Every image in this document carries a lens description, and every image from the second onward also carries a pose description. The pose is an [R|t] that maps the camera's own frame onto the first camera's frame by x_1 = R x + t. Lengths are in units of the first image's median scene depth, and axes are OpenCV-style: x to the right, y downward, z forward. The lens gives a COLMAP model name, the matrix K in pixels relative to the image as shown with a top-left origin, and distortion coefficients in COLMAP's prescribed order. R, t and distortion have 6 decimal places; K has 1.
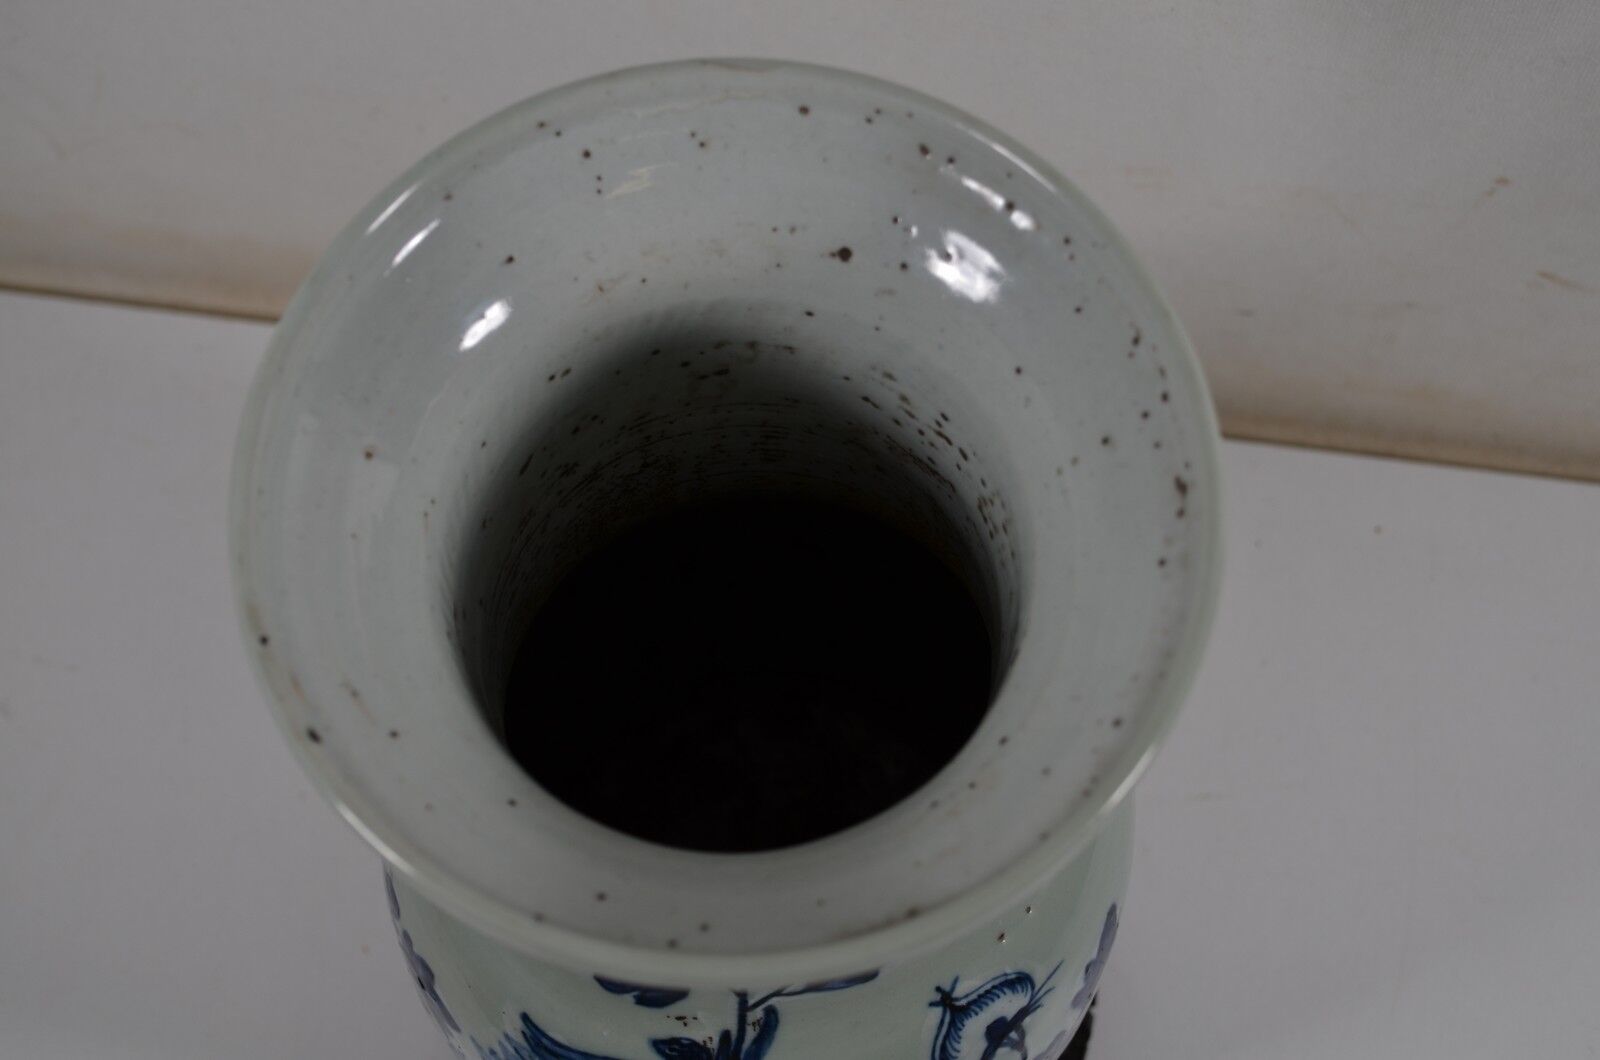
lens RADIAL K [[2495.0, 0, 783.6], [0, 2495.0, 537.8], [0, 0, 1]] dist [0.039890, 0.000000]
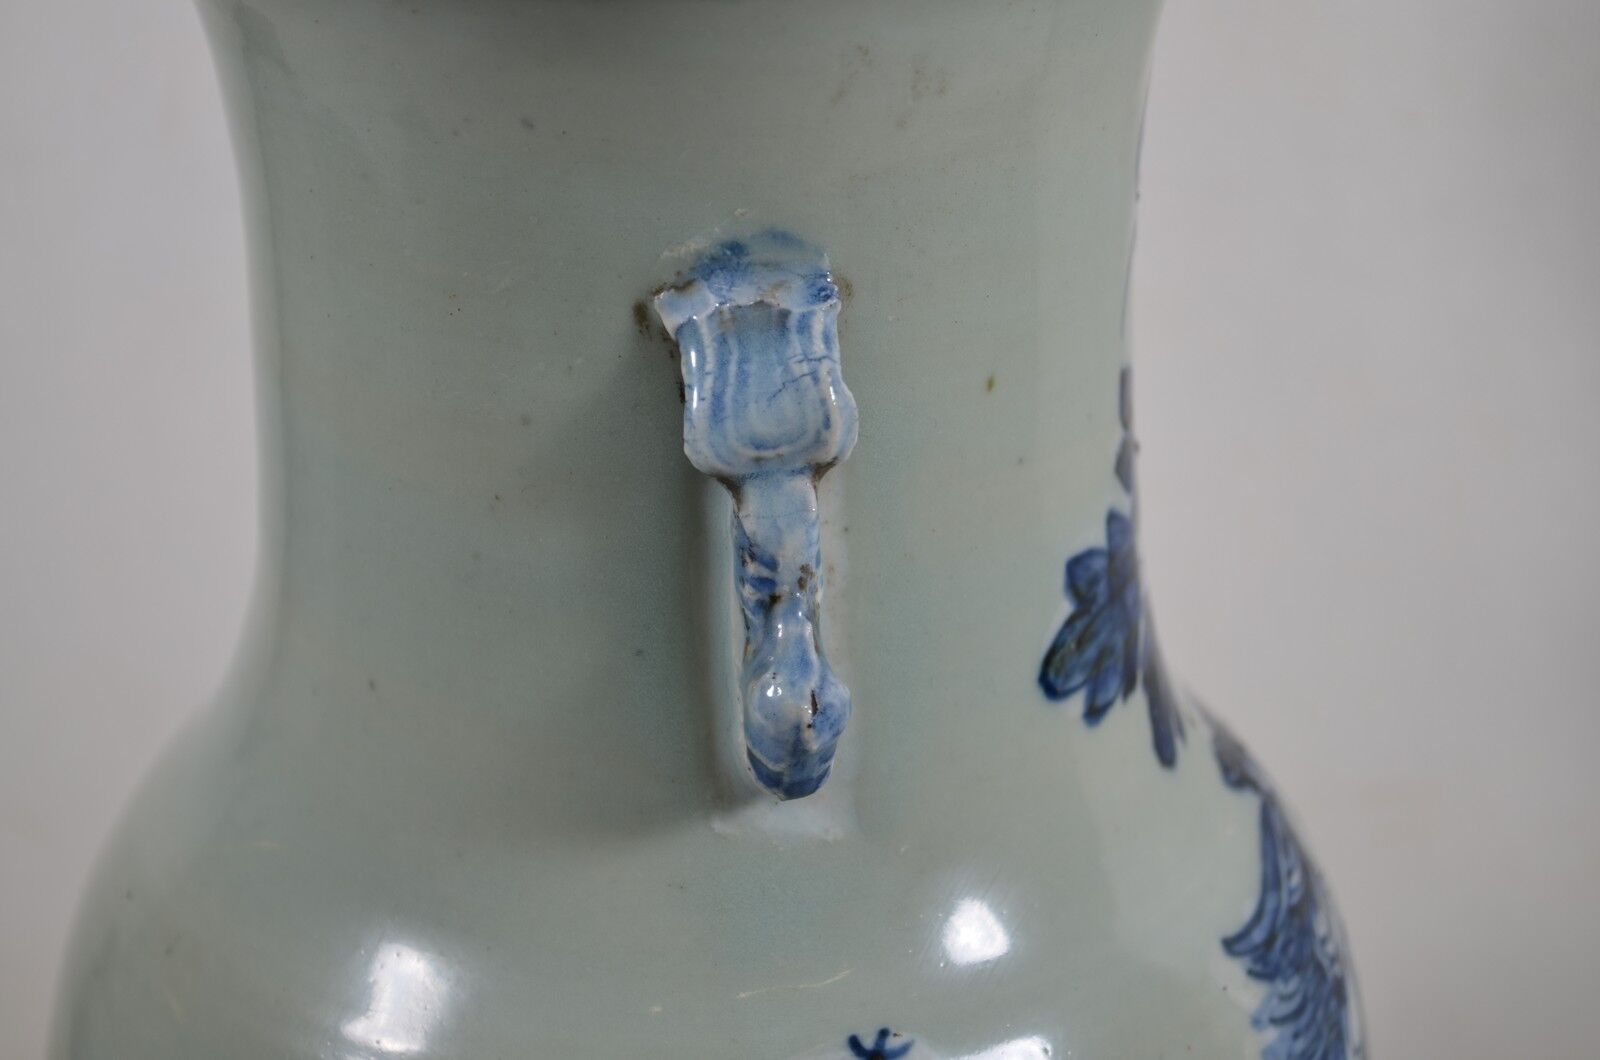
lens RADIAL K [[3519.2, 0, 795.8], [0, 3519.2, 527.3], [0, 0, 1]] dist [0.032069, 0.000000]
pose [[-0.138013, -0.371798, 0.917997, -0.863583], [0.924388, 0.284434, 0.254173, -0.142780], [-0.355611, 0.883665, 0.304430, 0.768295]]
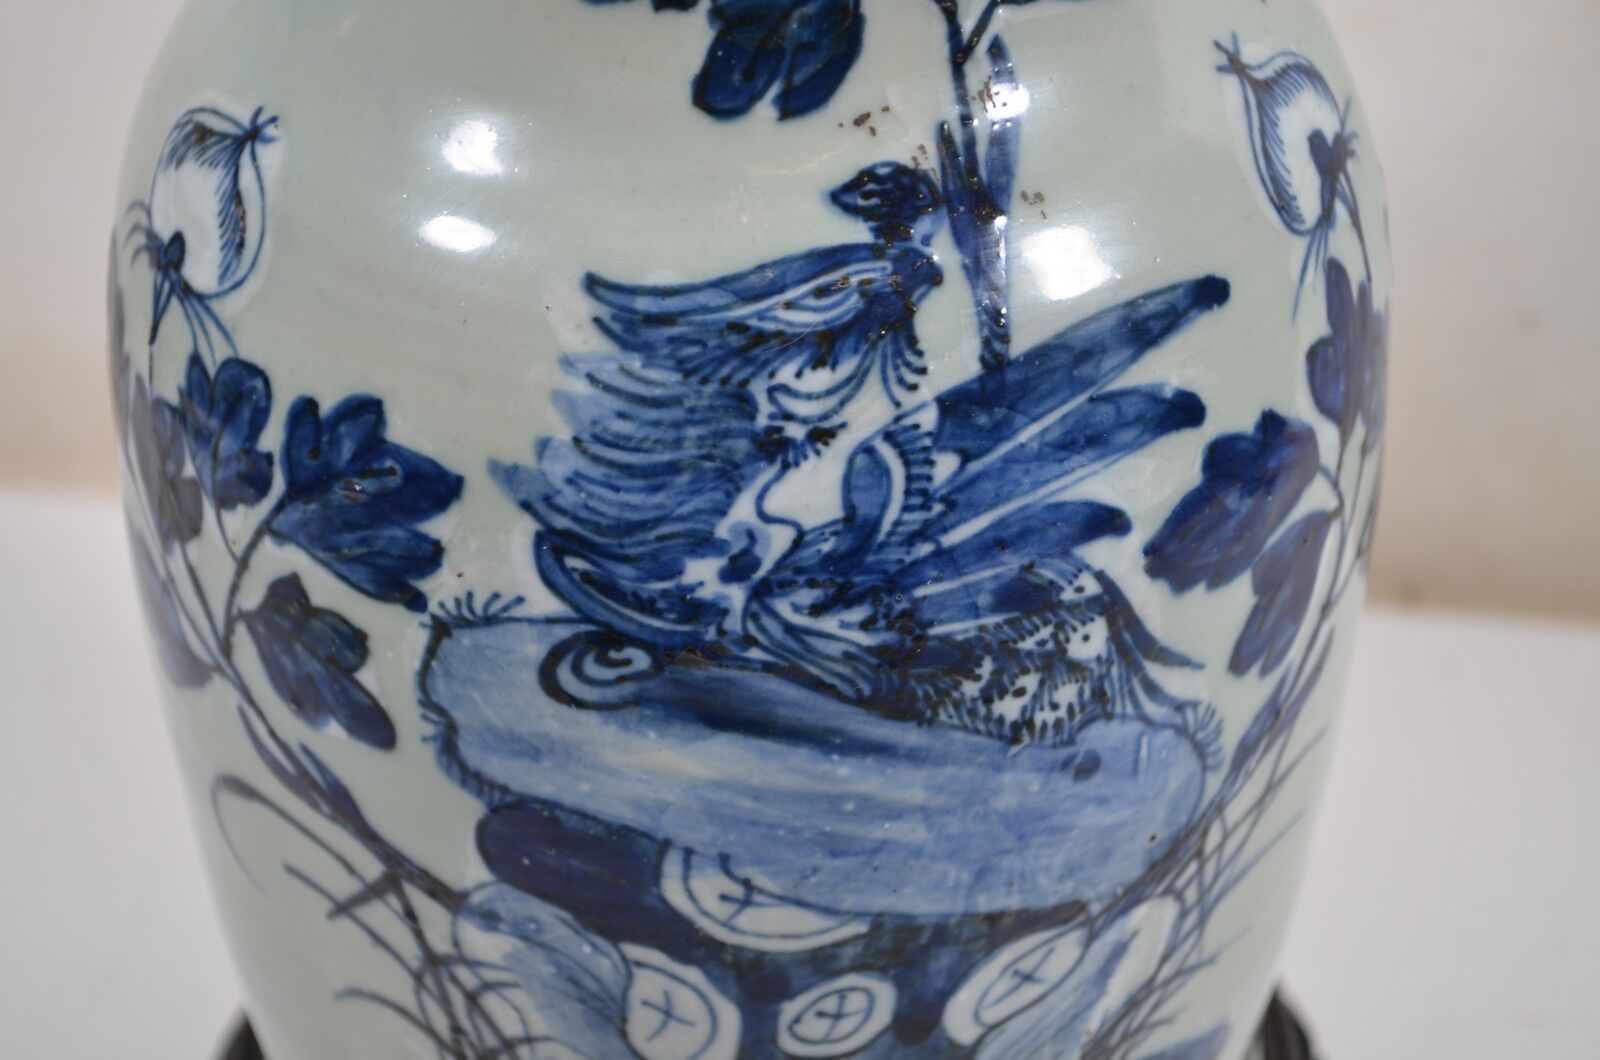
lens RADIAL K [[3519.2, 0, 792.2], [0, 3519.2, 578.6], [0, 0, 1]] dist [0.032069, 0.000000]
pose [[0.893782, -0.254592, 0.369239, -0.396791], [0.415737, 0.779180, -0.469086, 0.676233], [-0.168278, 0.572767, 0.802260, 0.449972]]
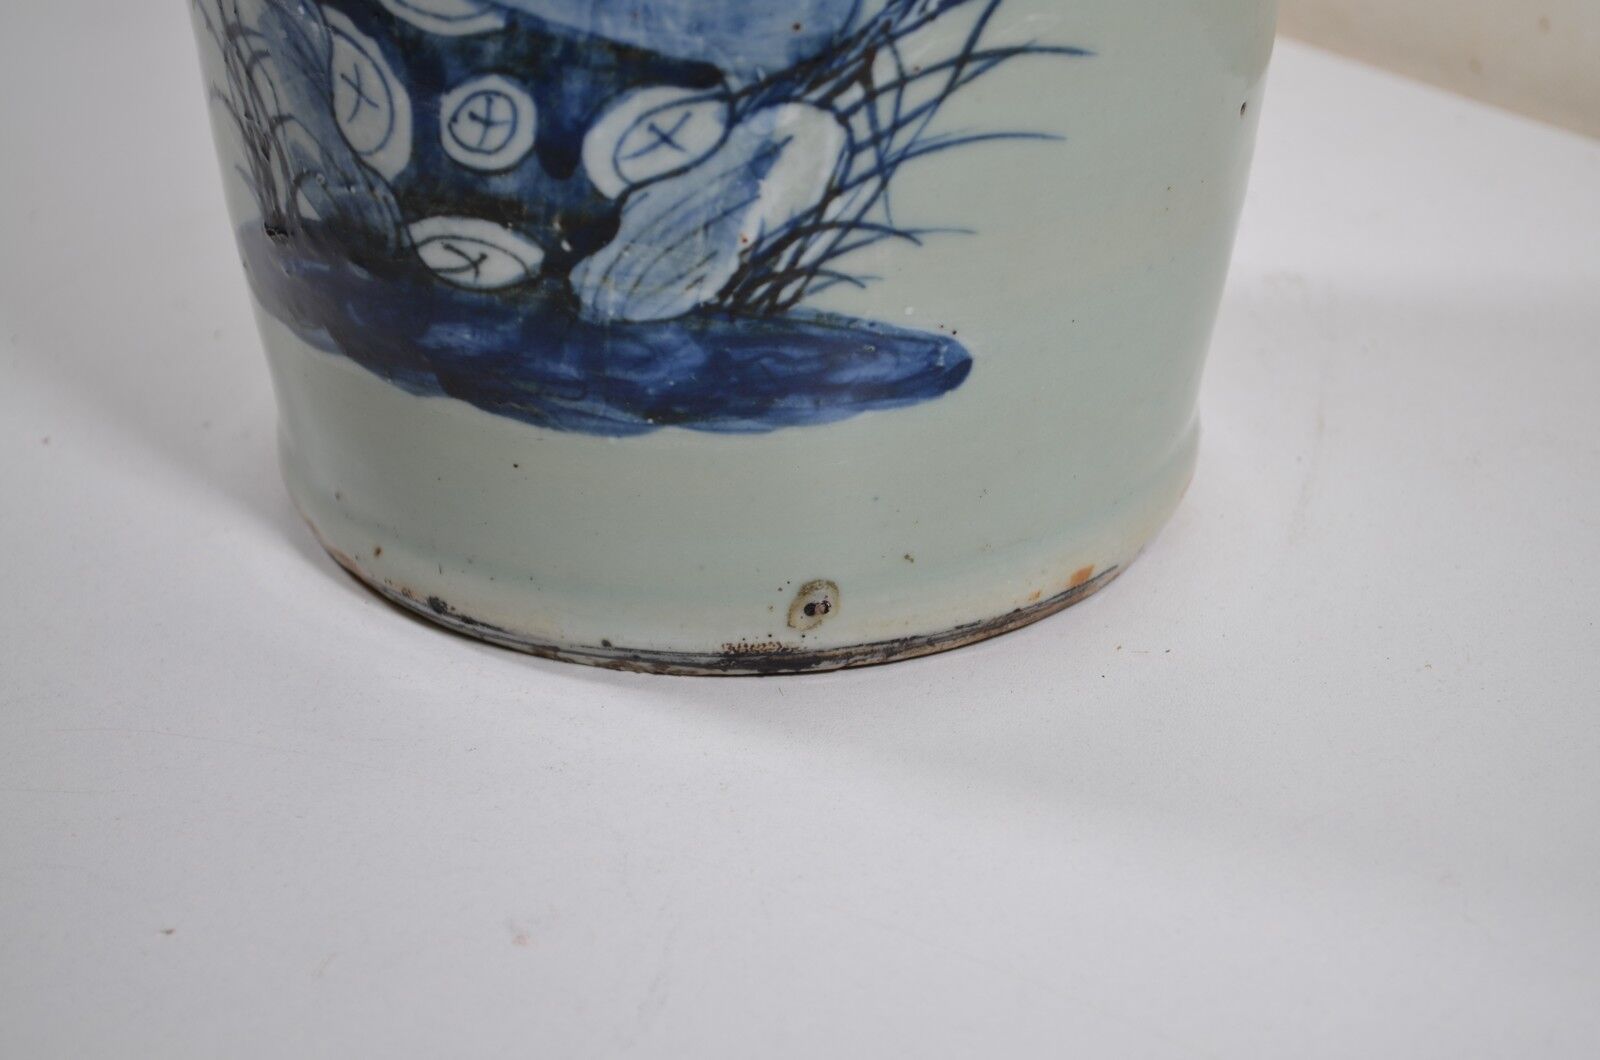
lens RADIAL K [[3361.8, 0, 798.5], [0, 3361.8, 526.5], [0, 0, 1]] dist [0.064565, 0.000000]
pose [[0.998837, 0.034364, -0.033830, 0.055092], [-0.048154, 0.747913, -0.662048, 1.062393], [0.002551, 0.662907, 0.748698, 0.609593]]
